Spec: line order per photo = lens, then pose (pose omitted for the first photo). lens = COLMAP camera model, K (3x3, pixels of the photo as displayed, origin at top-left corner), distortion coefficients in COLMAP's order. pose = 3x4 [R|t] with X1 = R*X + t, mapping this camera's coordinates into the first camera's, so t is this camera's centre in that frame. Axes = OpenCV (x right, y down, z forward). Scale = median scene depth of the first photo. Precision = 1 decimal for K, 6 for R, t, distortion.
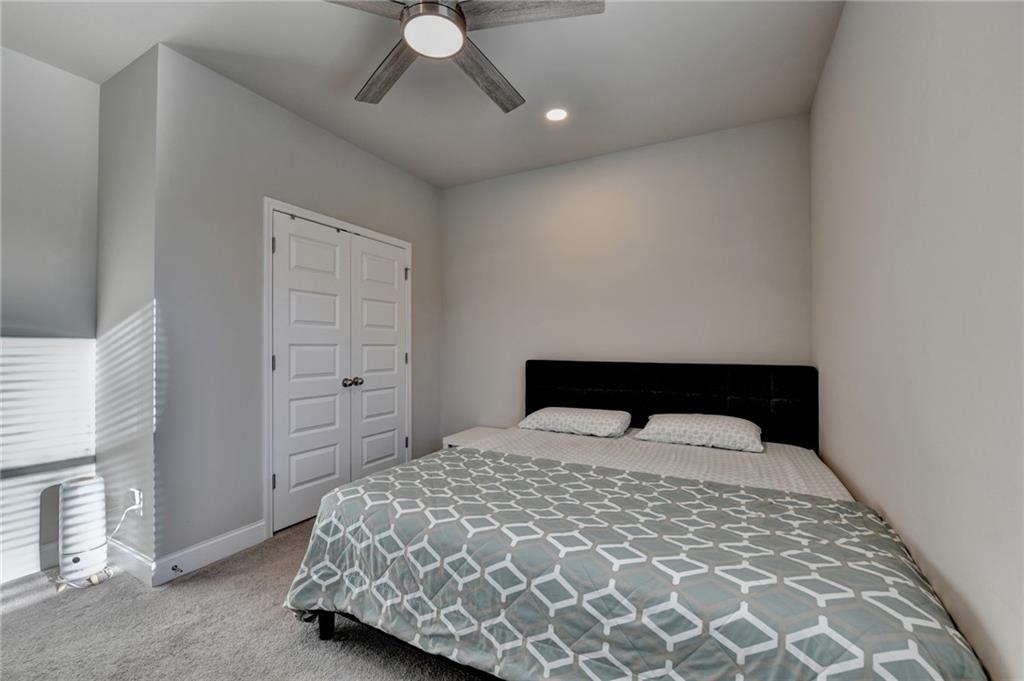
lens RADIAL K [[423.3, 0, 508.9], [0, 423.3, 346.0], [0, 0, 1]] dist [-0.027604, 0.000179]
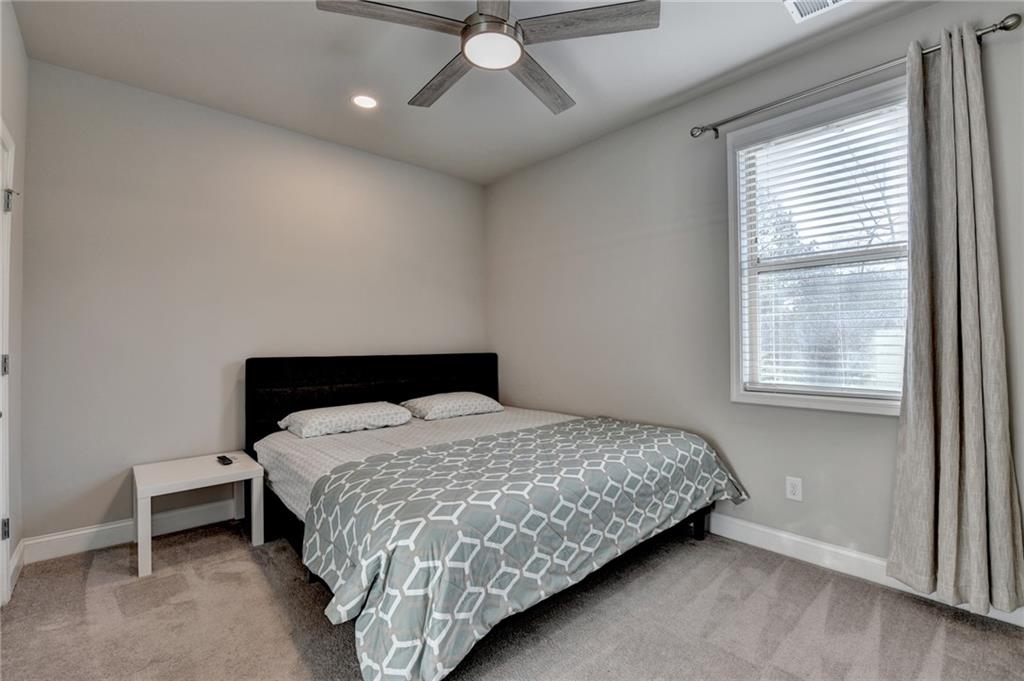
lens RADIAL K [[428.6, 0, 529.8], [0, 428.6, 339.5], [0, 0, 1]] dist [-0.026341, 0.000196]
pose [[0.346472, -0.001374, 0.938059, -1.172735], [0.001867, 0.999998, 0.000775, -0.000494], [-0.938059, 0.001483, 0.346473, 0.558142]]
